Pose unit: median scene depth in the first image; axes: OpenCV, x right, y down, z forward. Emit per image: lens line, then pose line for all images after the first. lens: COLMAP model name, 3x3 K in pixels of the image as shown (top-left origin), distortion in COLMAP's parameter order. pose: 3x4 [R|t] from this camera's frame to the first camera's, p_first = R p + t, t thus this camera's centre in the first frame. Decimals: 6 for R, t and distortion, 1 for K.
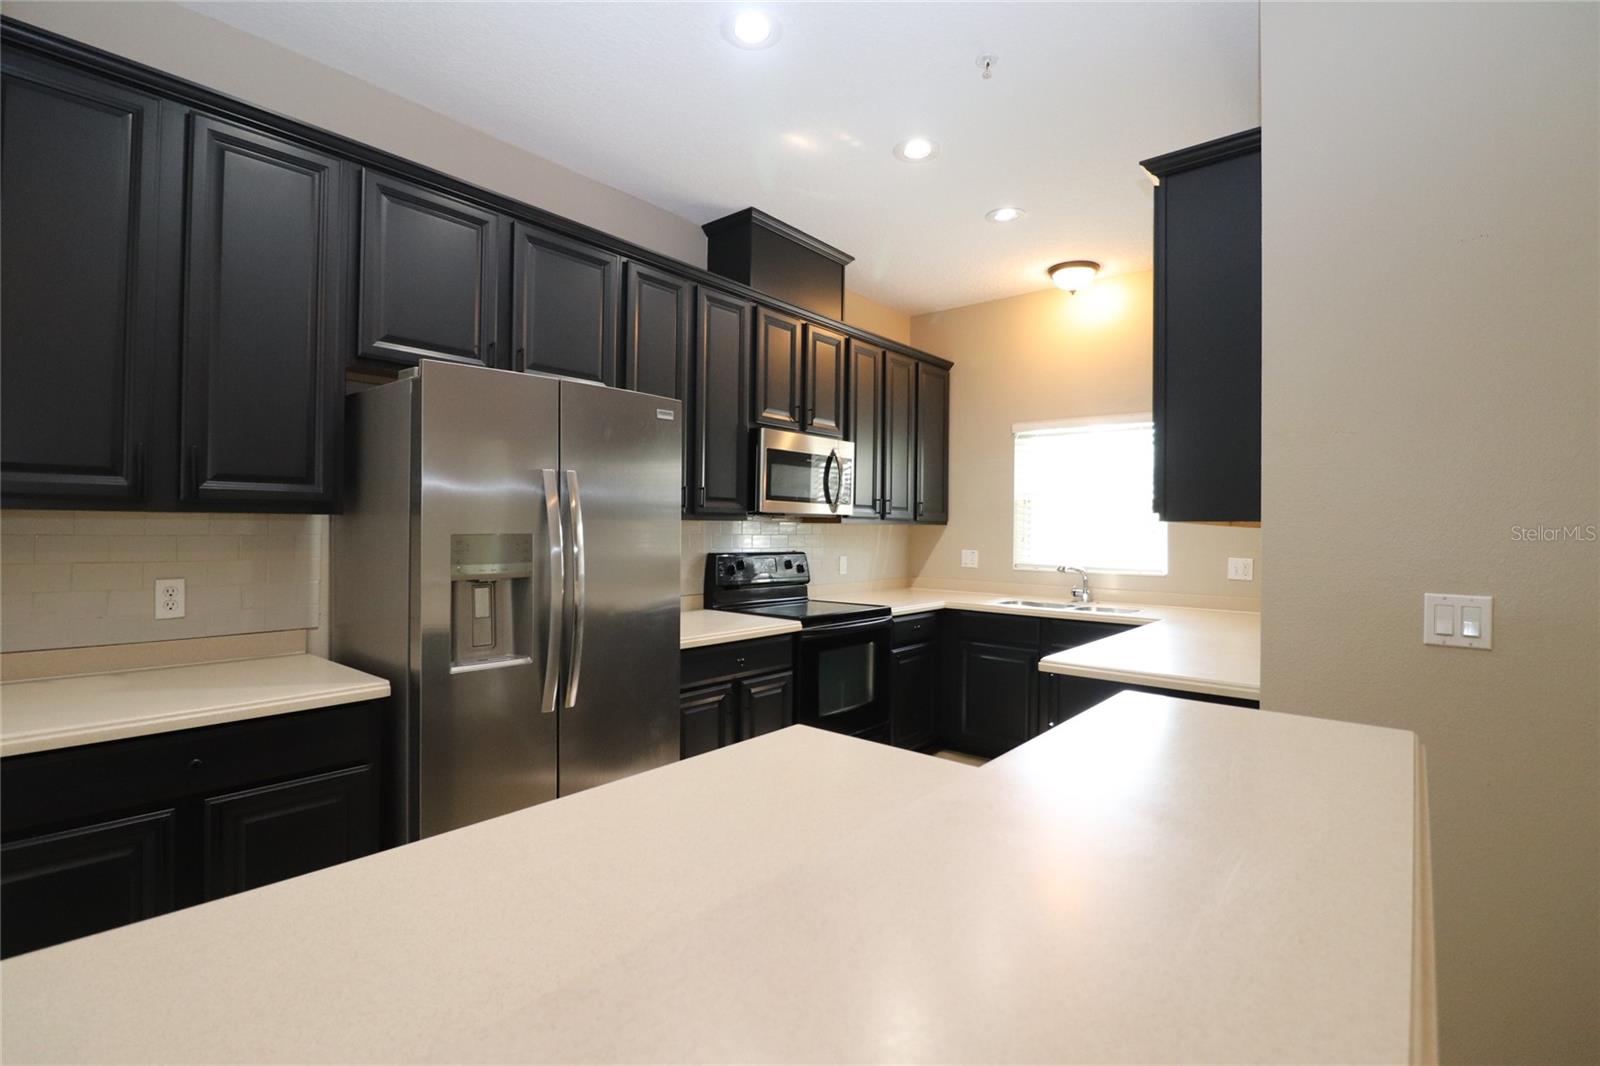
lens RADIAL K [[745.6, 0, 795.0], [0, 745.6, 528.5], [0, 0, 1]] dist [-0.009680, -0.008119]
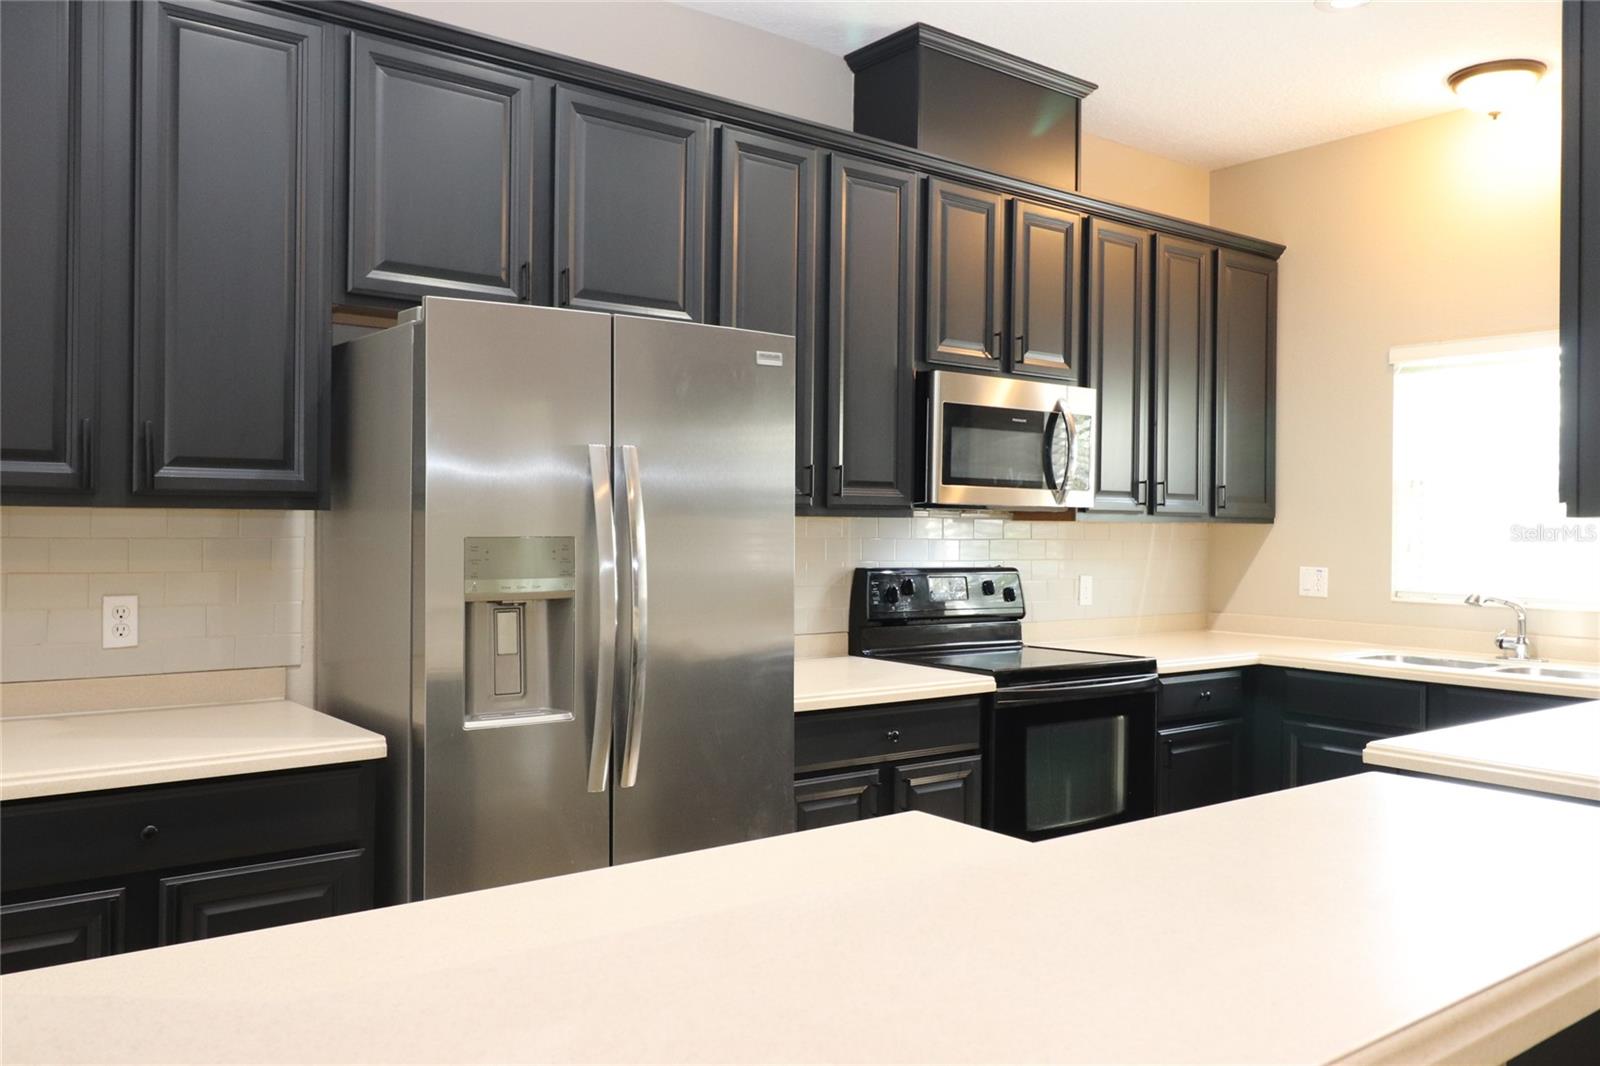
lens RADIAL K [[1261.3, 0, 785.5], [0, 1261.3, 533.8], [0, 0, 1]] dist [0.003678, -0.002953]
pose [[0.976775, 0.000530, -0.214269, 0.065831], [0.000051, 0.999996, 0.002706, 0.000826], [0.214270, -0.002654, 0.976771, -0.081185]]
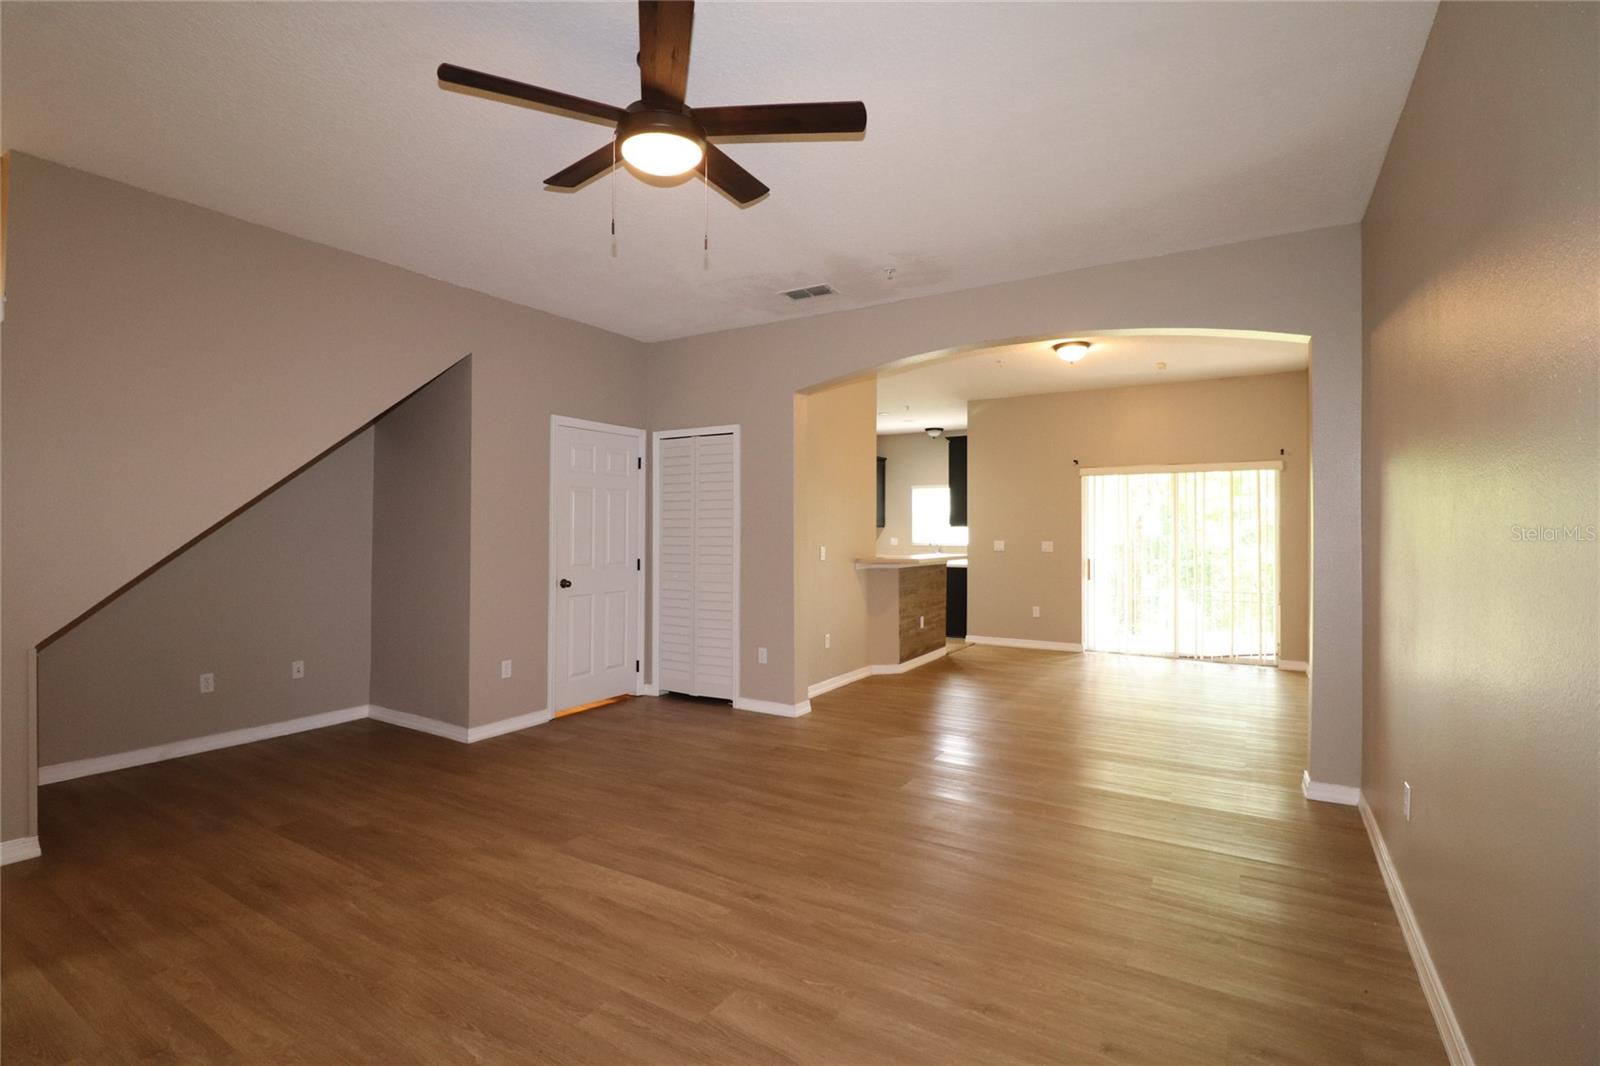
lens RADIAL K [[745.6, 0, 791.0], [0, 745.6, 518.2], [0, 0, 1]] dist [-0.009680, -0.008119]
pose [[0.990782, -0.004210, 0.135399, -0.630671], [0.006120, 0.999887, -0.013699, -0.004940], [-0.135326, 0.014401, 0.990696, -2.008956]]
